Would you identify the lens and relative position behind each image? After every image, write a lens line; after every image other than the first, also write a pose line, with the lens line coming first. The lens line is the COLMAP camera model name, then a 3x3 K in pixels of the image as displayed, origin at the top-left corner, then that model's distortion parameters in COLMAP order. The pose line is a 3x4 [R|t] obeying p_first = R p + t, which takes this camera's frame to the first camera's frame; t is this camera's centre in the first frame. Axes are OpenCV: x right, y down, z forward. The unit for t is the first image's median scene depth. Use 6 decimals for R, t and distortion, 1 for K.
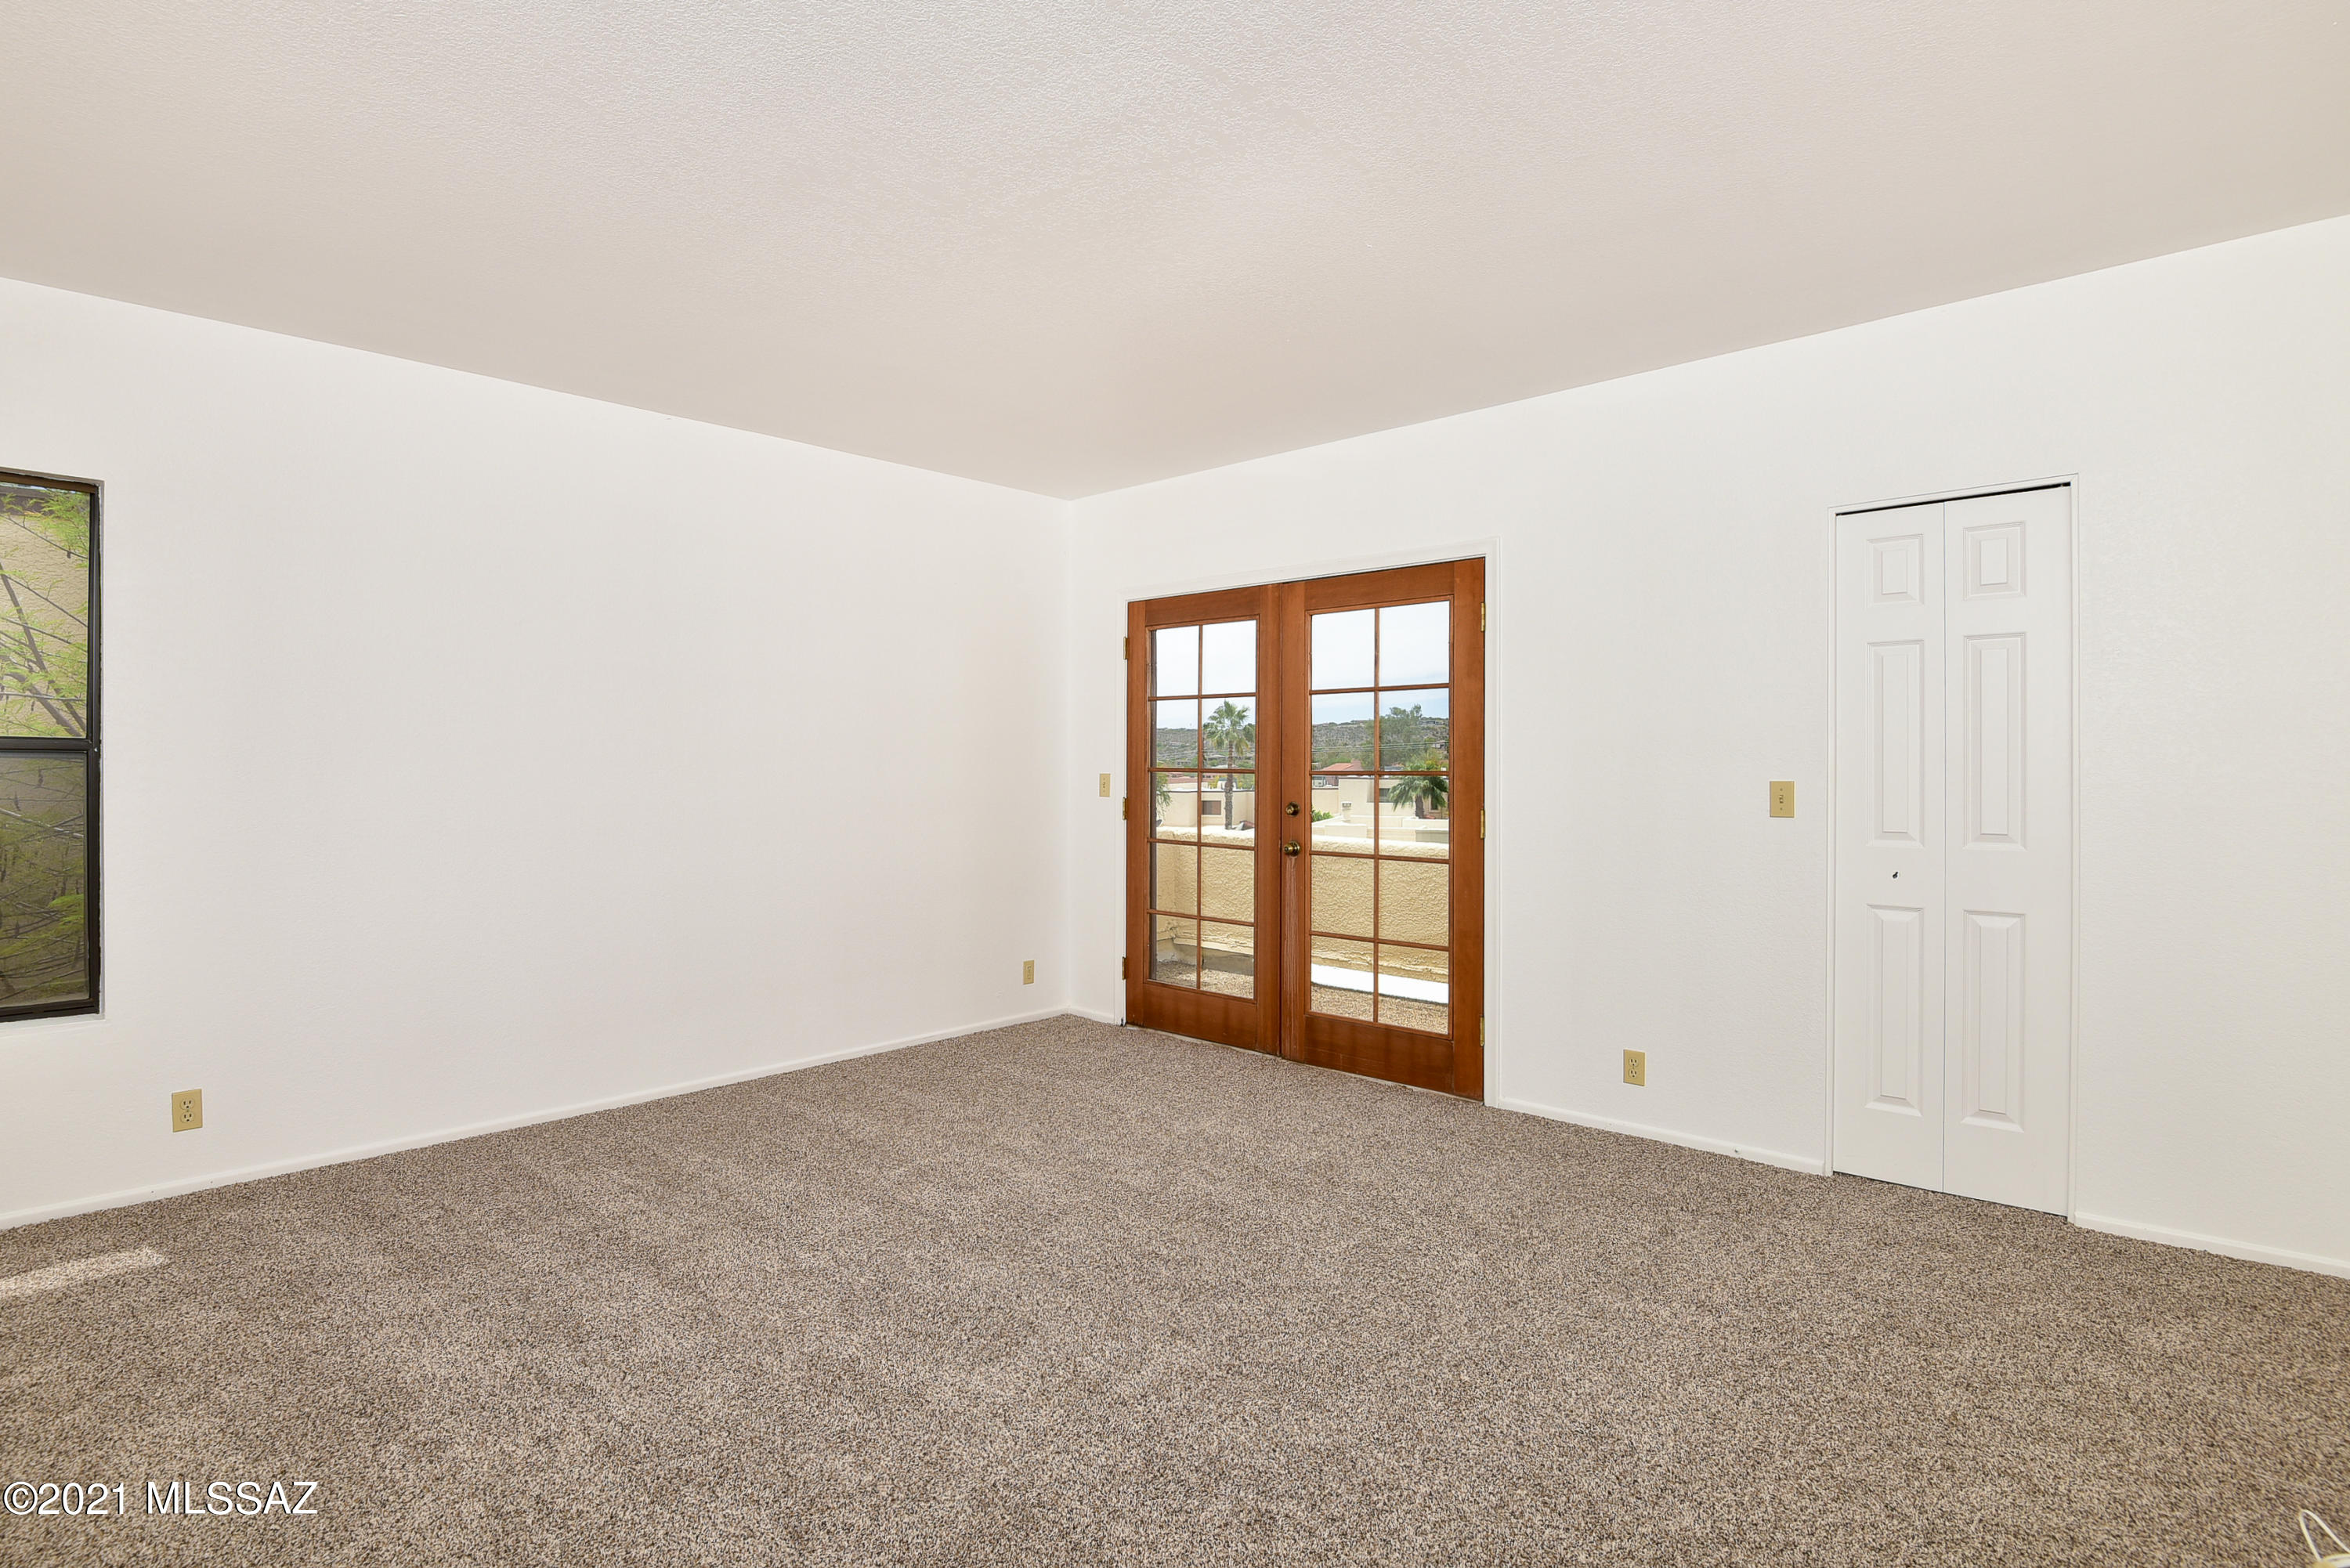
lens RADIAL K [[1115.7, 0, 1172.2], [0, 1115.7, 773.2], [0, 0, 1]] dist [-0.000795, -0.000545]
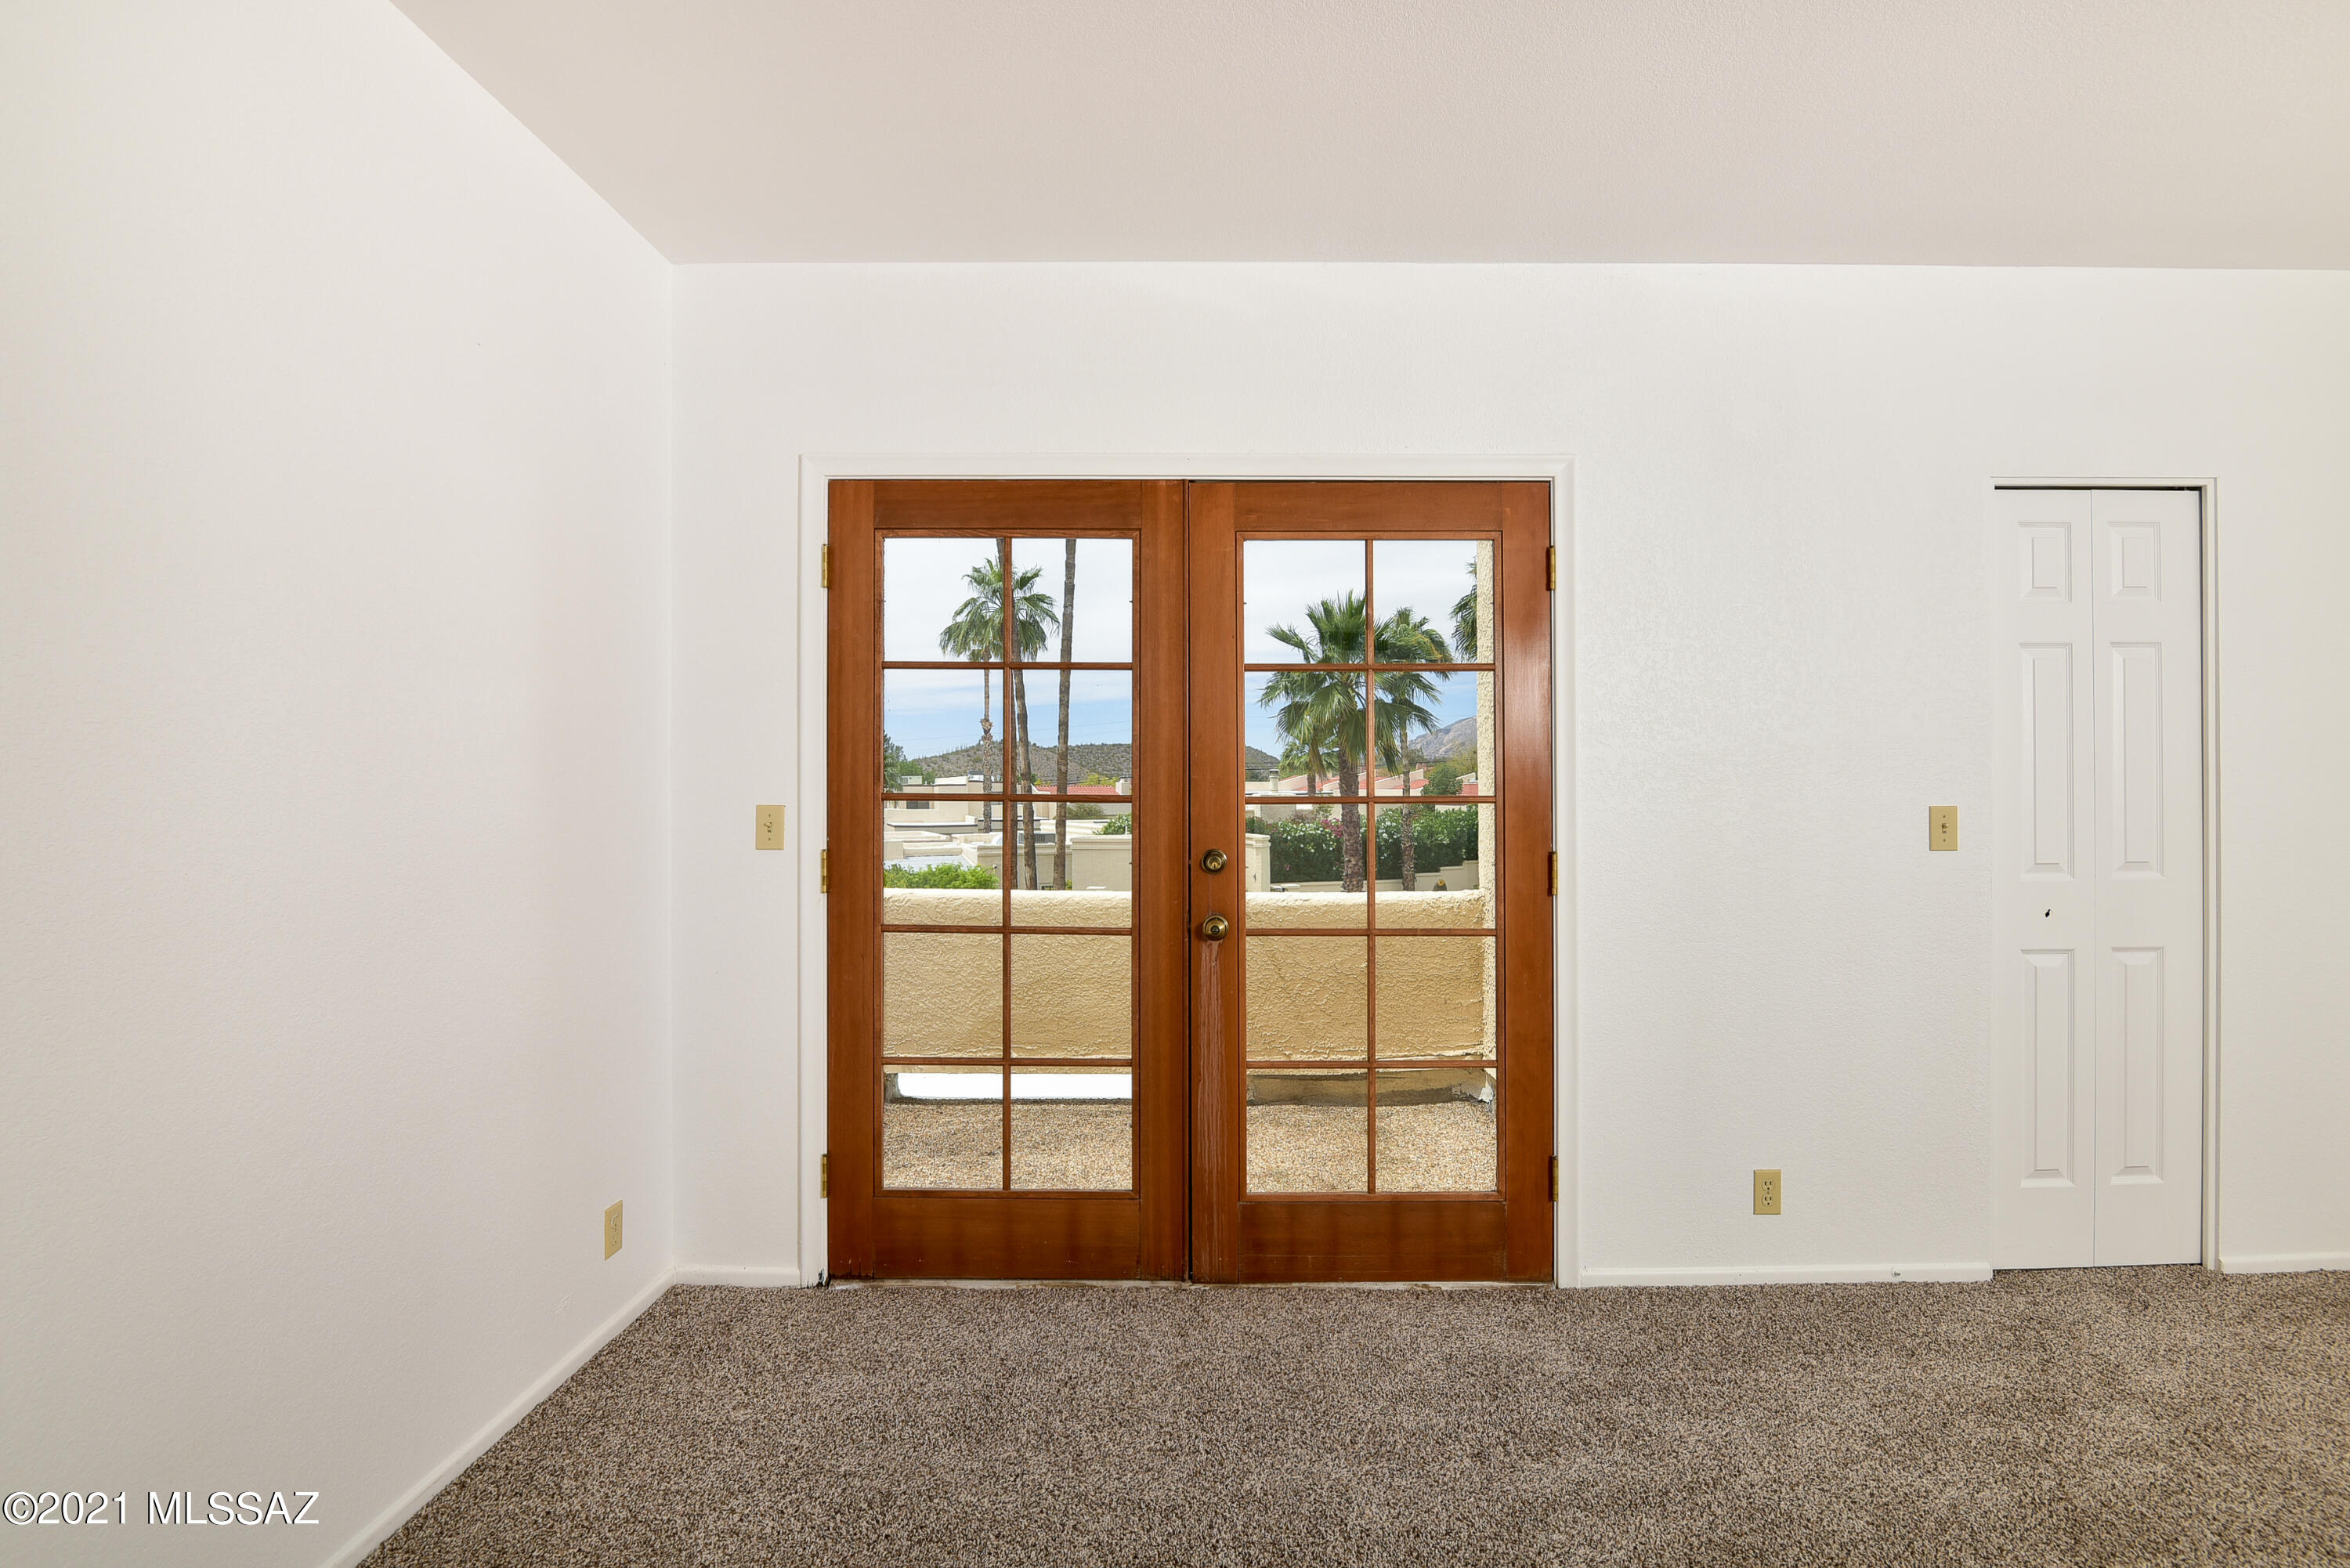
lens RADIAL K [[1079.5, 0, 1242.2], [0, 1079.5, 793.7], [0, 0, 1]] dist [-0.015931, -0.000401]
pose [[0.751263, -0.003273, 0.659995, -0.259287], [0.006916, 0.999972, -0.002913, -0.002270], [-0.659967, 0.006753, 0.751264, 0.554086]]
